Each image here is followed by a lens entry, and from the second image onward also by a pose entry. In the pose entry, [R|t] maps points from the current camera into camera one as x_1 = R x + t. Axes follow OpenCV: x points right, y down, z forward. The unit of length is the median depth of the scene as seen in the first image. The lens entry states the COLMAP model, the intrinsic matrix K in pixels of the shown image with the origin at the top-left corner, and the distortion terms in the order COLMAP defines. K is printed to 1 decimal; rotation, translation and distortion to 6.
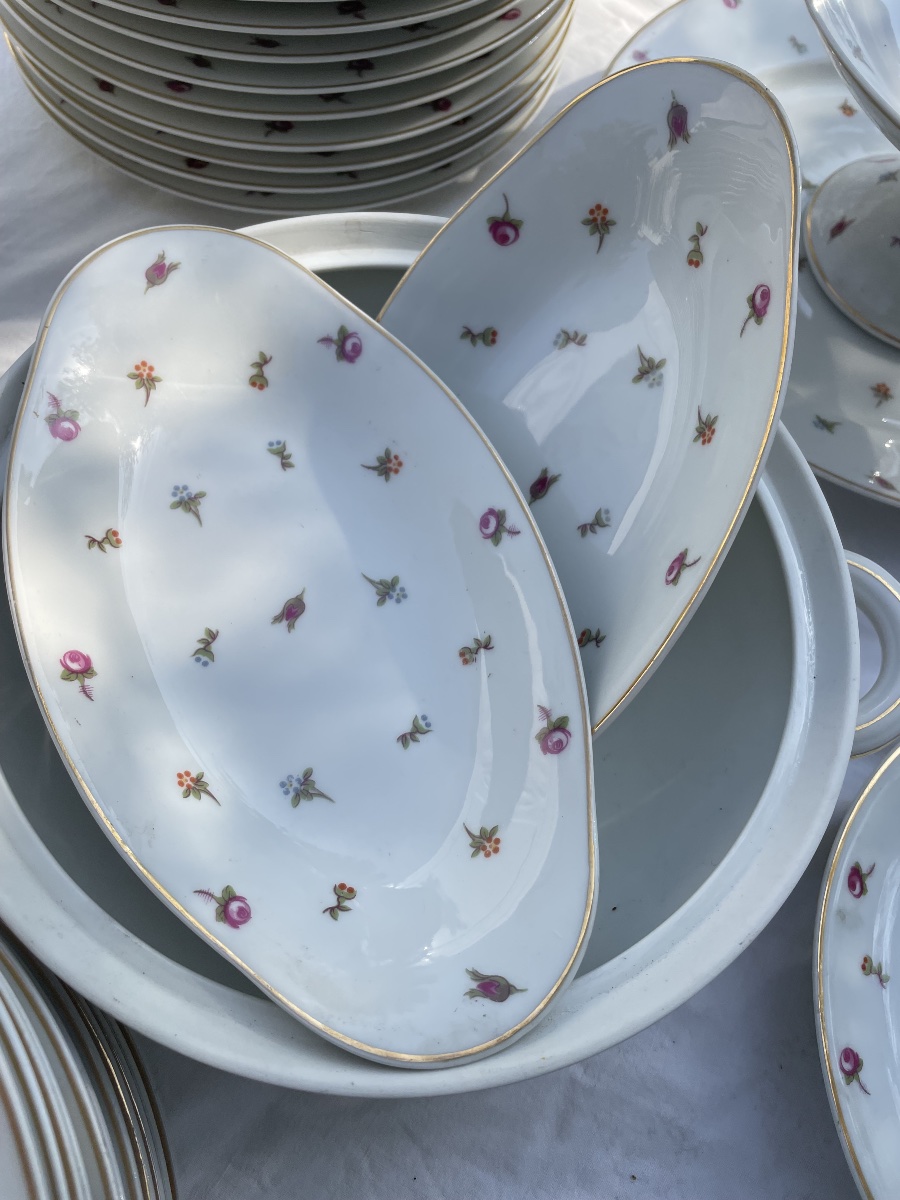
lens RADIAL K [[905.1, 0, 448.9], [0, 905.1, 600.6], [0, 0, 1]] dist [0.058674, -0.101448]
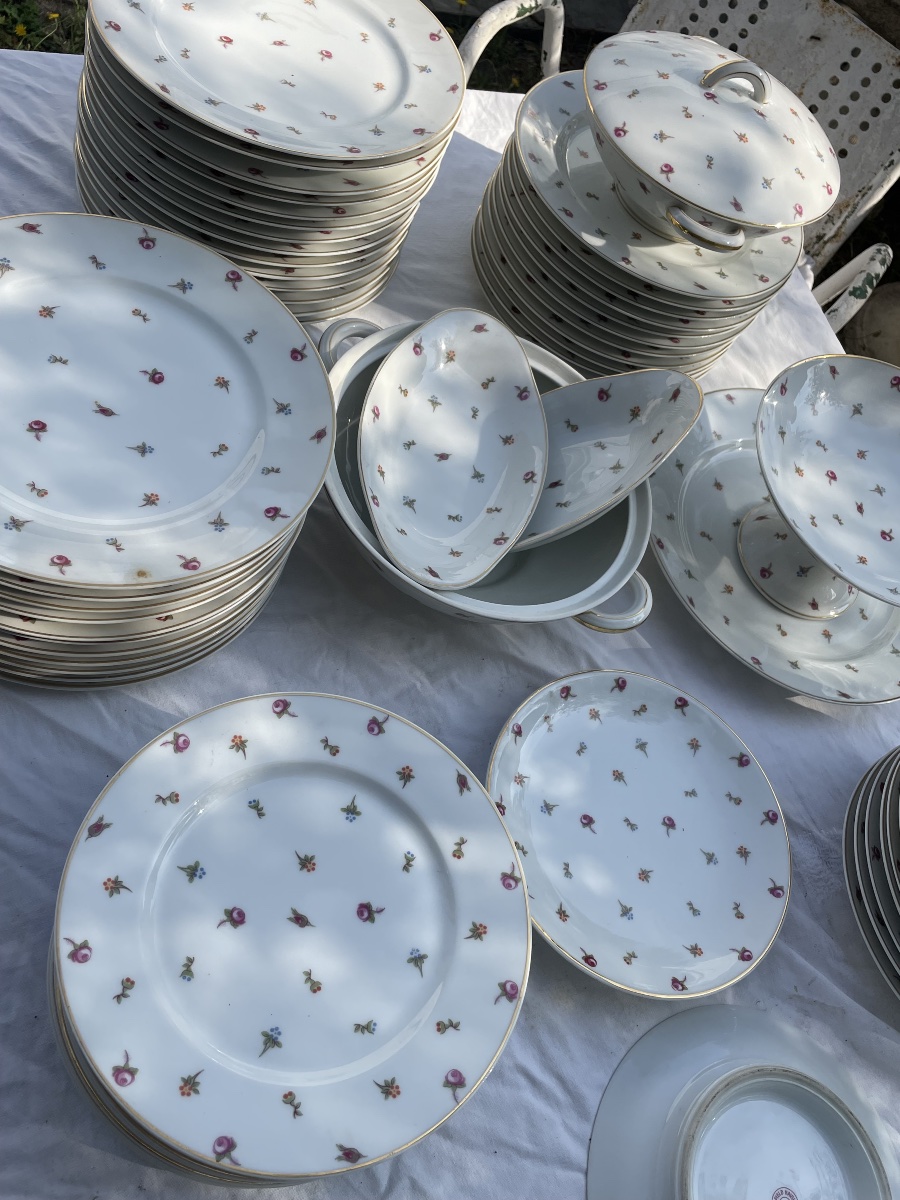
lens RADIAL K [[1027.0, 0, 467.7], [0, 1027.0, 608.4], [0, 0, 1]] dist [0.081366, -0.105826]
pose [[0.800606, 0.587671, -0.116928, 0.437895], [-0.598147, 0.772332, -0.213829, 0.864664], [-0.035354, 0.241133, 0.969848, -1.571269]]
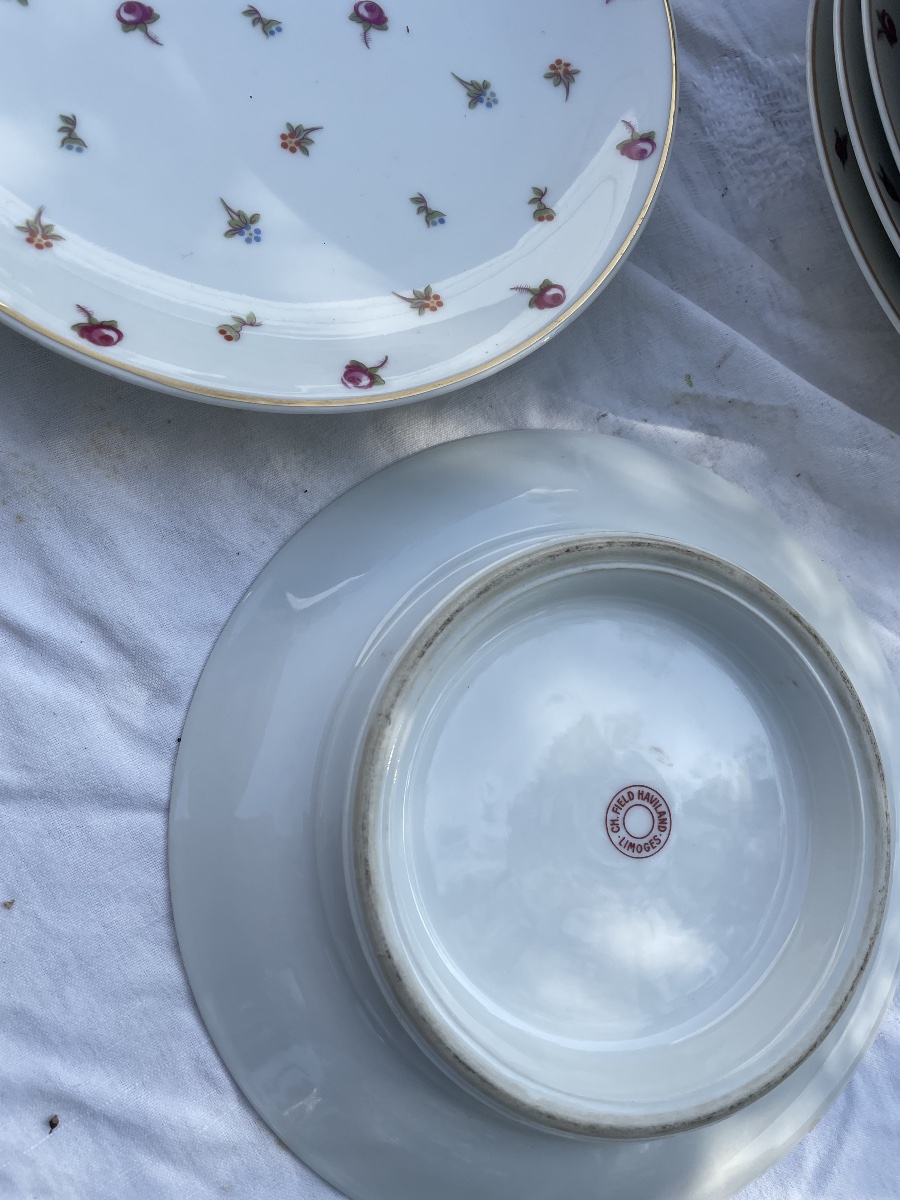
lens RADIAL K [[905.1, 0, 448.9], [0, 905.1, 600.6], [0, 0, 1]] dist [0.058674, -0.101448]
pose [[0.866094, 0.495474, 0.066235, 1.162990], [-0.499414, 0.851922, 0.157526, 0.738451], [0.021623, -0.169511, 0.985291, 0.075079]]
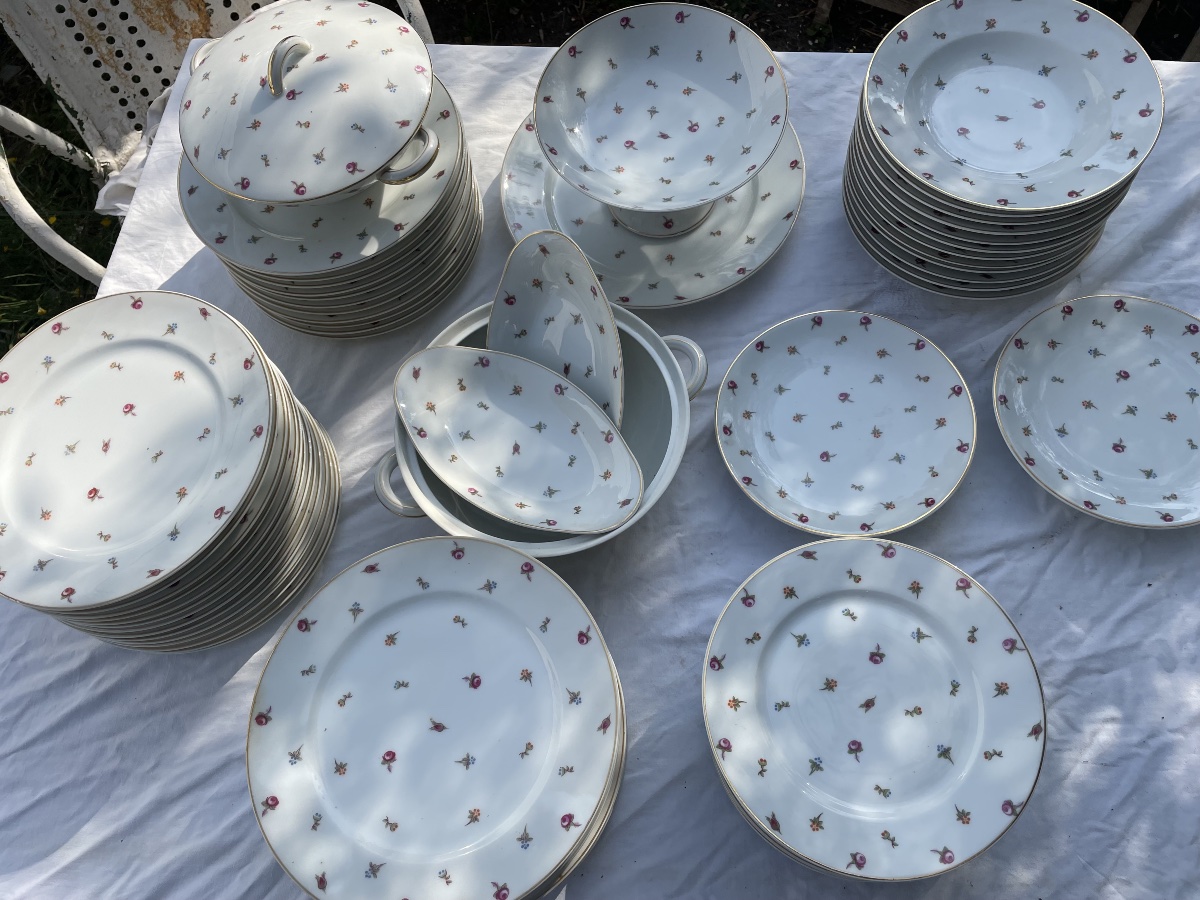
lens RADIAL K [[924.5, 0, 600.6], [0, 924.5, 449.9], [0, 0, 1]] dist [0.075134, -0.110340]
pose [[0.858162, -0.511303, 0.046132, -0.073799], [0.511521, 0.859235, 0.007838, 0.129150], [-0.043646, 0.016871, 0.998905, -1.991762]]
